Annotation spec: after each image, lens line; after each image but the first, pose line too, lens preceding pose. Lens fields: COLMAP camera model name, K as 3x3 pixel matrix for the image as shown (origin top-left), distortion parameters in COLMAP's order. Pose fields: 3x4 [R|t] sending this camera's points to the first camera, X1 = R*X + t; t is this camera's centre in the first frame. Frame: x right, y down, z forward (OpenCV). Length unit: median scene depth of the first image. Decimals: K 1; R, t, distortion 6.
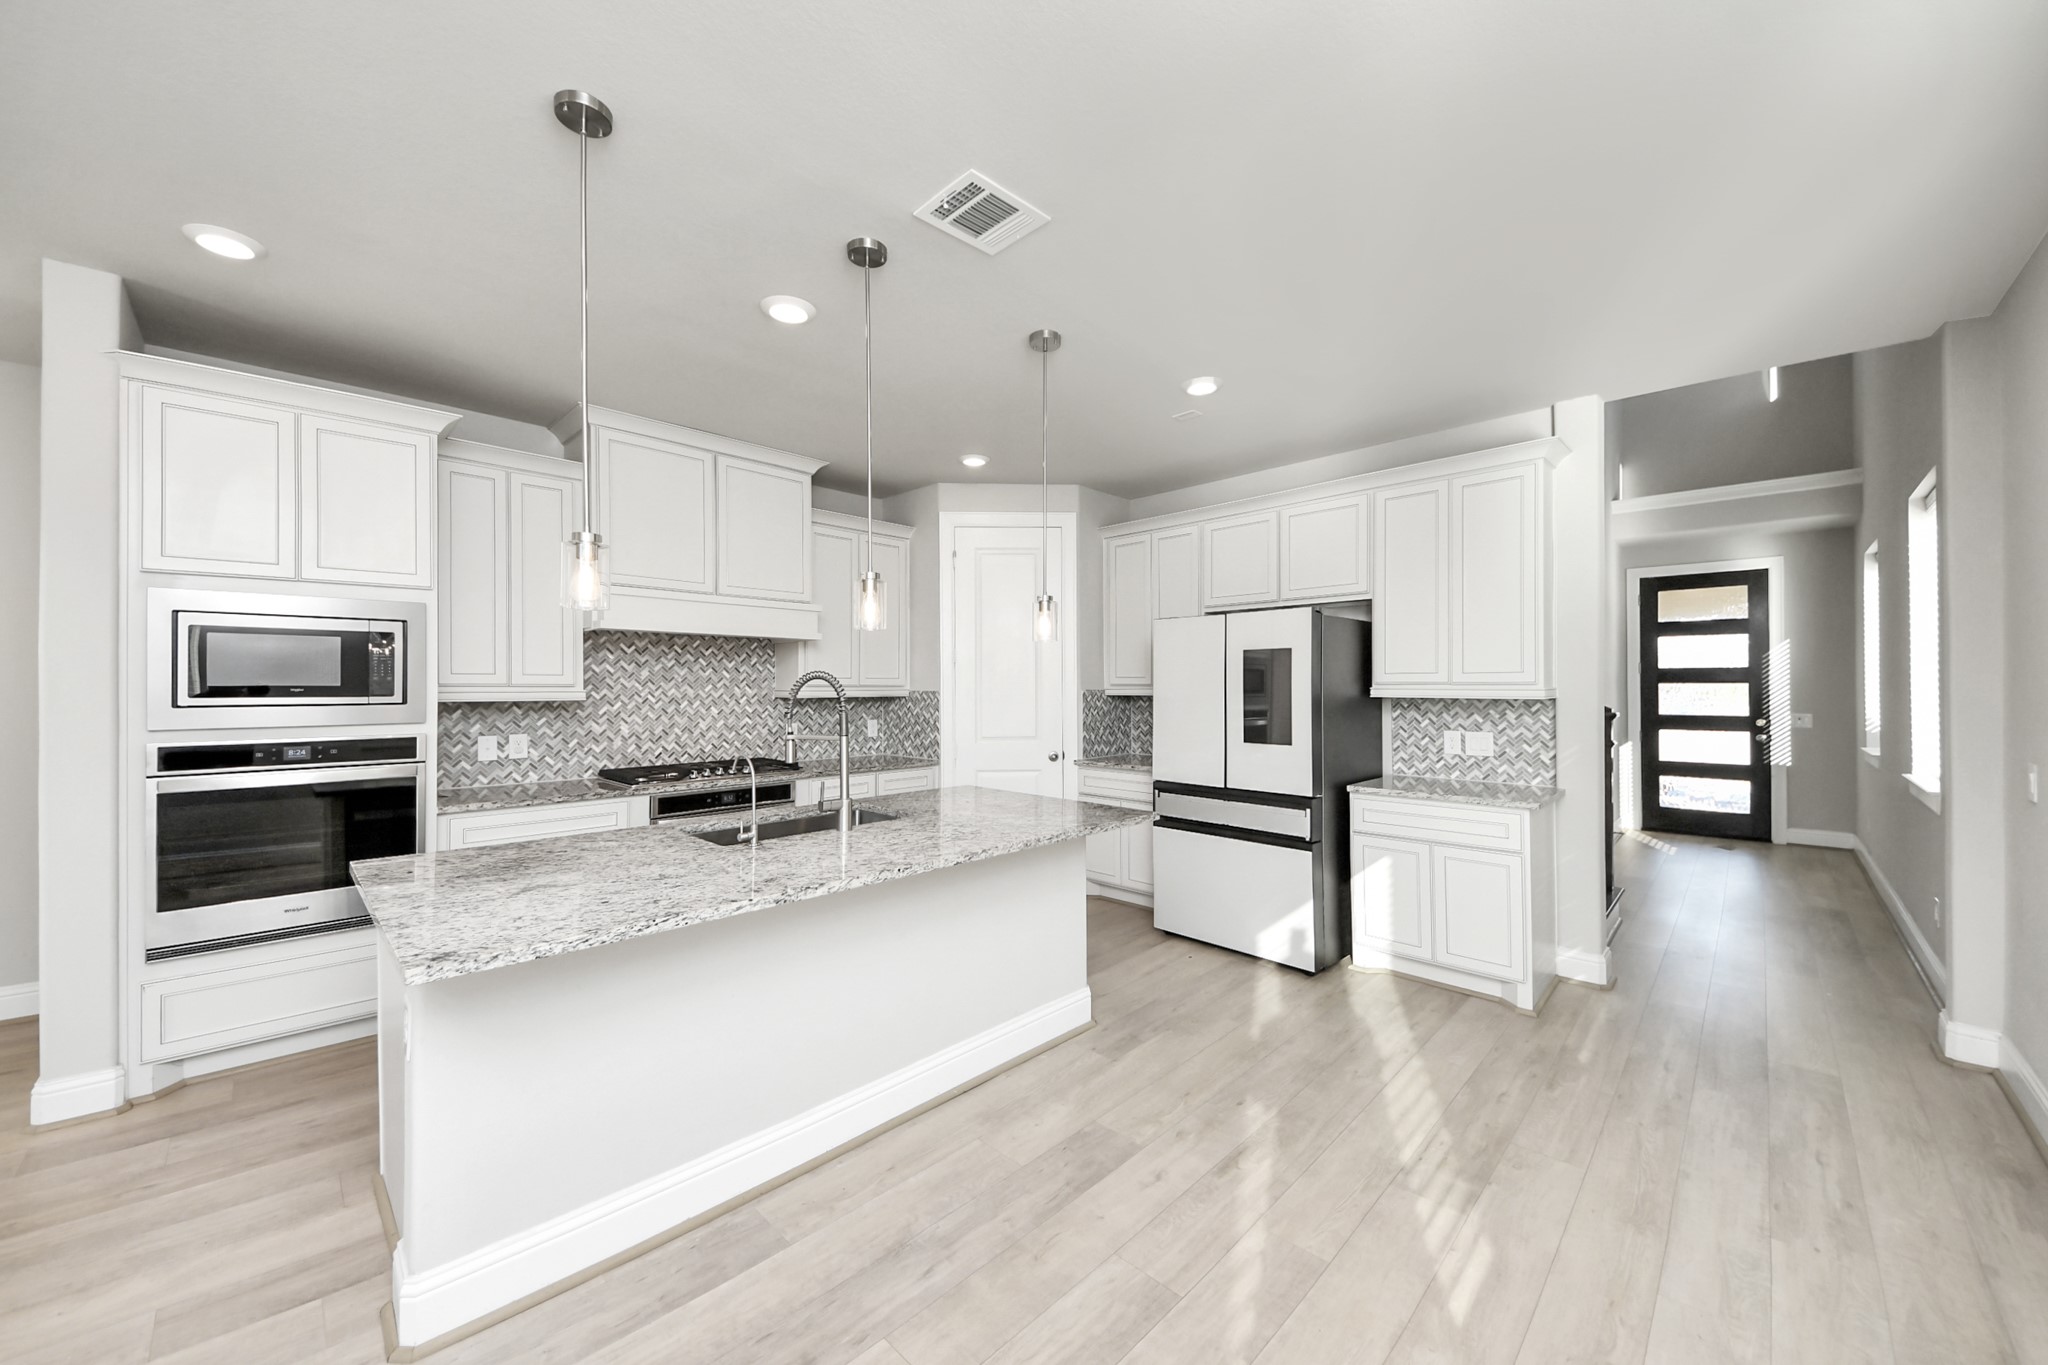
lens RADIAL K [[742.4, 0, 1013.3], [0, 742.4, 686.6], [0, 0, 1]] dist [0.039808, -0.026461]
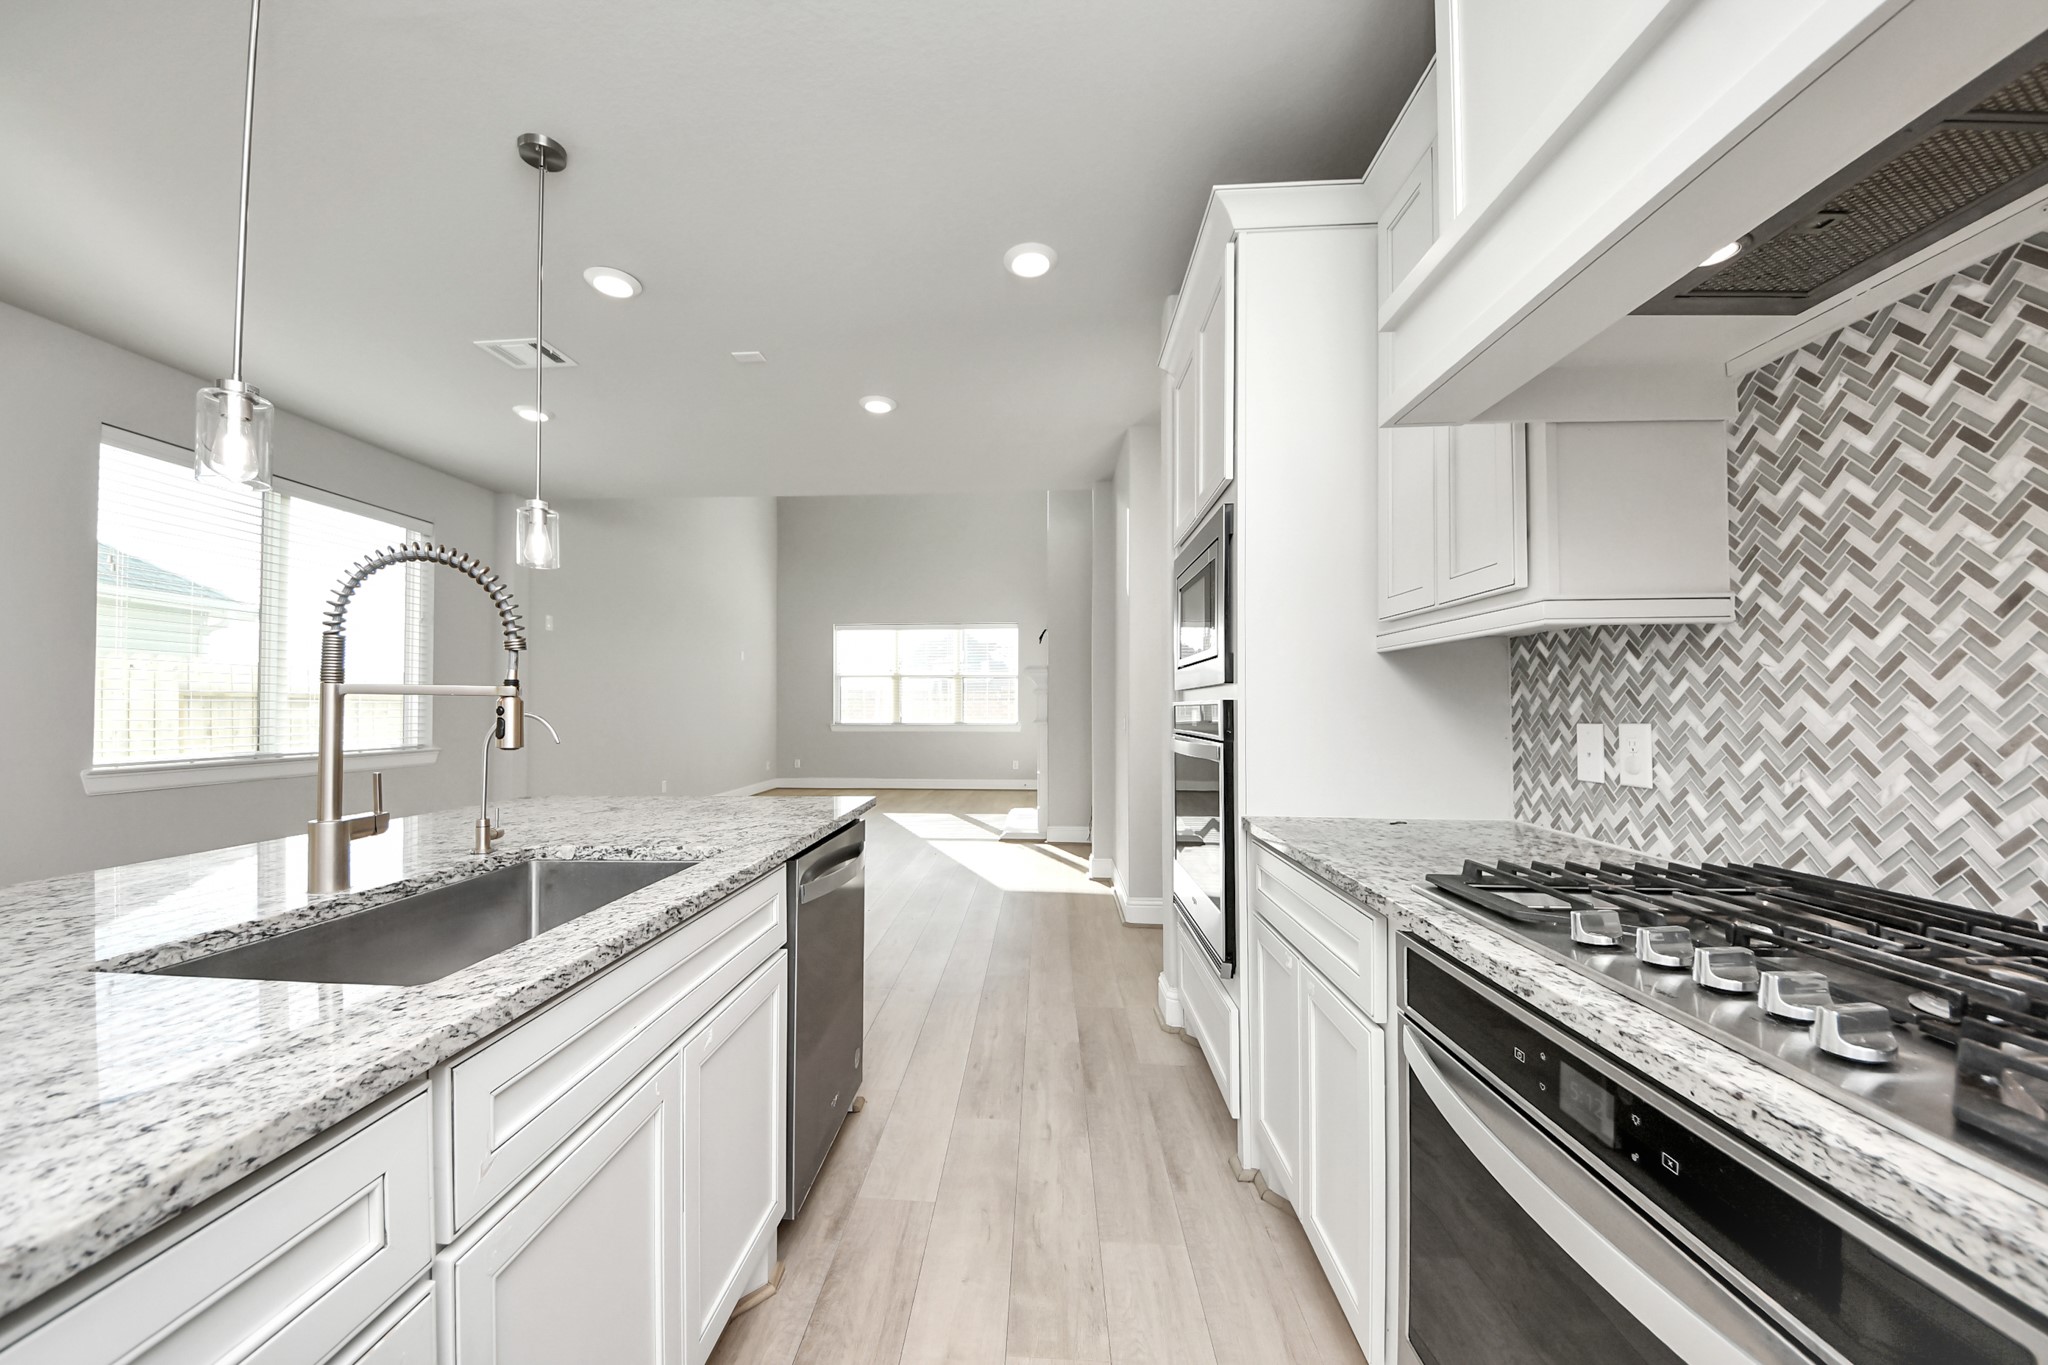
lens RADIAL K [[735.9, 0, 981.0], [0, 735.9, 703.2], [0, 0, 1]] dist [0.000520, -0.007937]
pose [[-0.762635, -0.001711, -0.646827, -0.141922], [0.003570, 0.999970, -0.006854, 0.048585], [0.646819, -0.007536, -0.762606, 0.967311]]
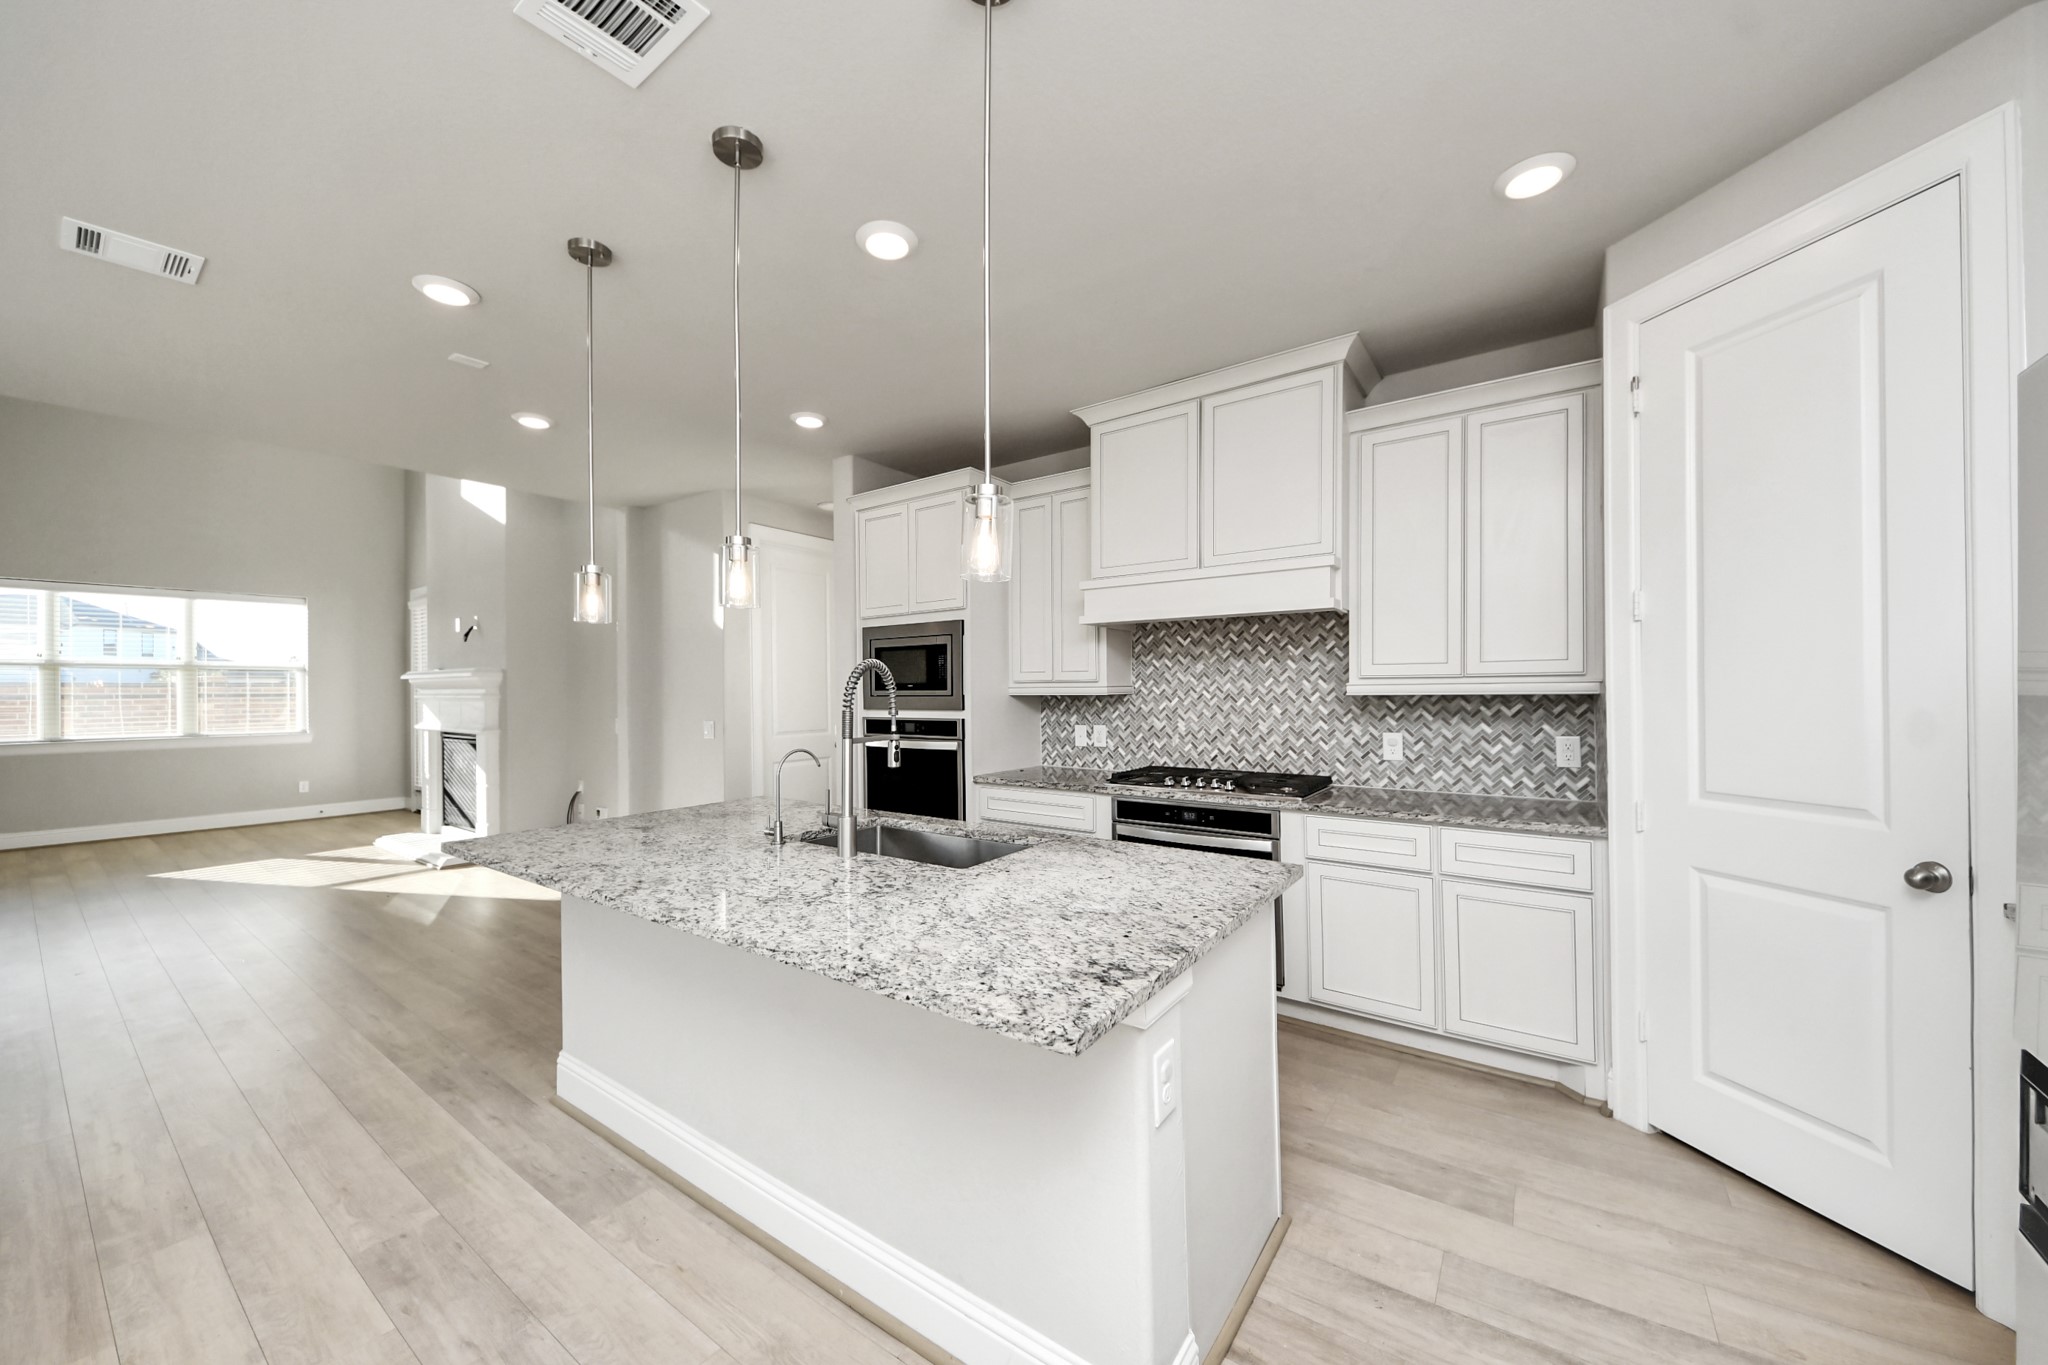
lens RADIAL K [[741.7, 0, 1028.3], [0, 741.7, 688.8], [0, 0, 1]] dist [0.051262, -0.034091]
pose [[0.175239, 0.000350, -0.984526, 0.366895], [0.009008, 0.999958, 0.001958, 0.005623], [0.984485, -0.009212, 0.175228, 0.636079]]
